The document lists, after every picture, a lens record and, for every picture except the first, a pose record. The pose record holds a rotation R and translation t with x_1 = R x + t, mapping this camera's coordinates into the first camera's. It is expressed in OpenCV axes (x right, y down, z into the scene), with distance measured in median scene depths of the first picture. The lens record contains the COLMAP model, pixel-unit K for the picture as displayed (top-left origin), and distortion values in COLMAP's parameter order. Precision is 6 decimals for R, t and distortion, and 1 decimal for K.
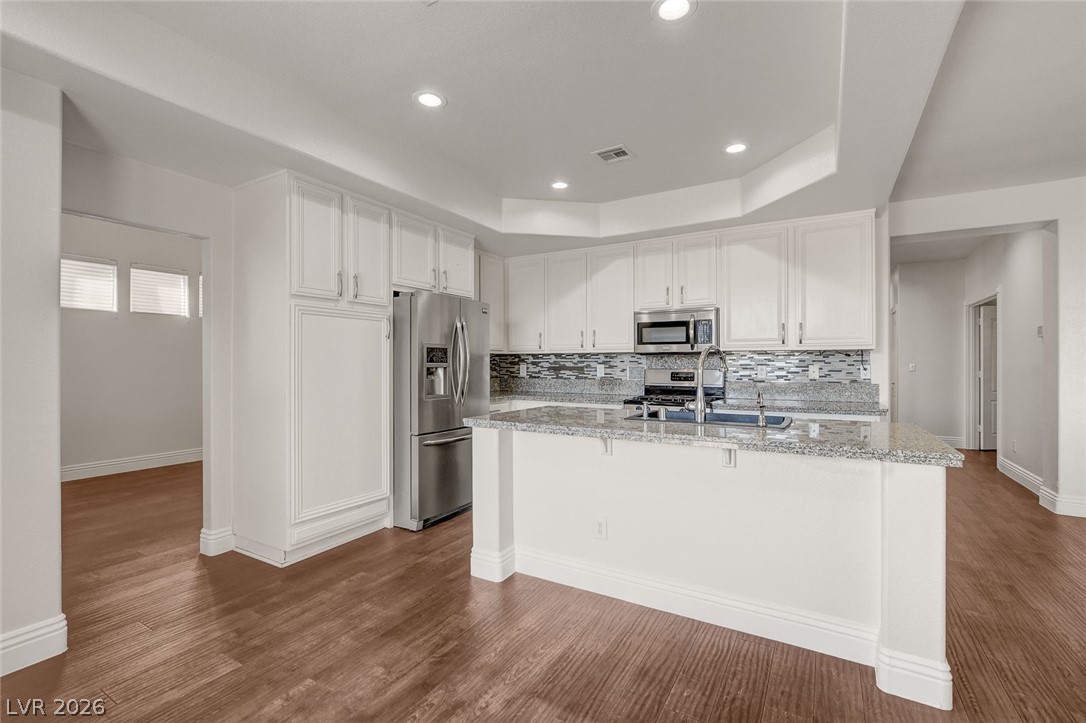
lens RADIAL K [[477.6, 0, 543.5], [0, 477.6, 359.7], [0, 0, 1]] dist [-0.012106, 0.000679]
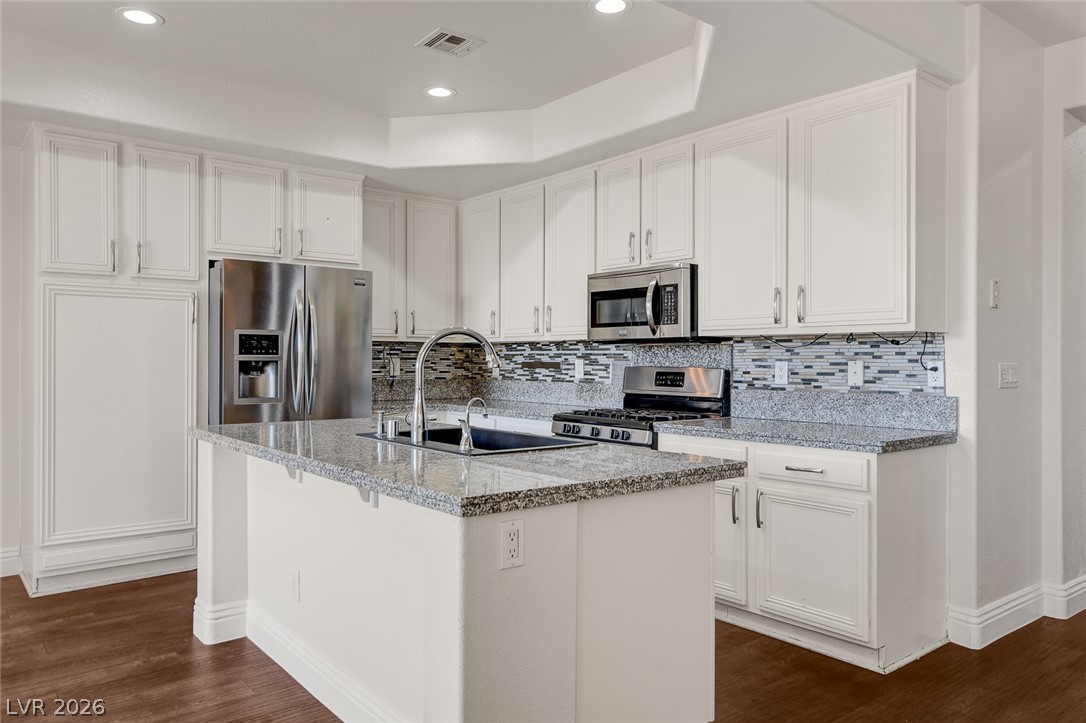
lens RADIAL K [[768.9, 0, 539.5], [0, 768.9, 356.9], [0, 0, 1]] dist [0.003402, 0.003269]
pose [[0.935356, 0.003099, -0.353693, 0.515868], [-0.001683, 0.999989, 0.004312, 0.003328], [0.353703, -0.003438, 0.935352, 0.029337]]
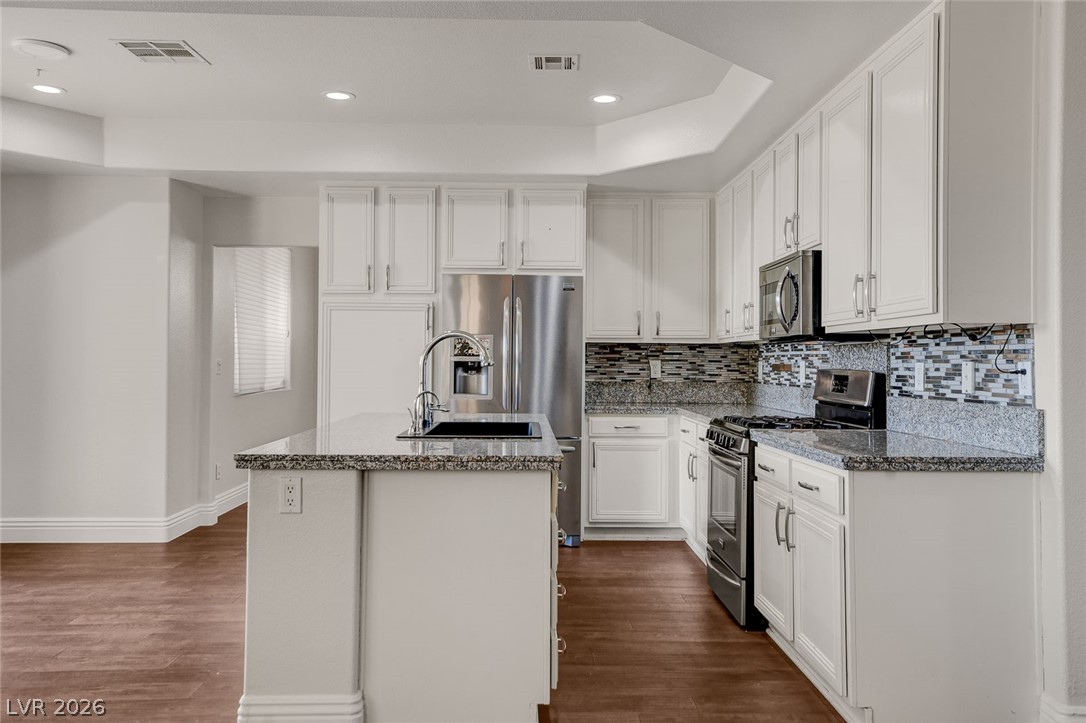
lens RADIAL K [[884.0, 0, 547.7], [0, 884.0, 345.1], [0, 0, 1]] dist [0.029342, -0.000703]
pose [[0.531929, -0.011519, -0.846711, 1.002245], [-0.000519, 0.999903, -0.013929, 0.007557], [0.846789, 0.007848, 0.531871, 0.234899]]
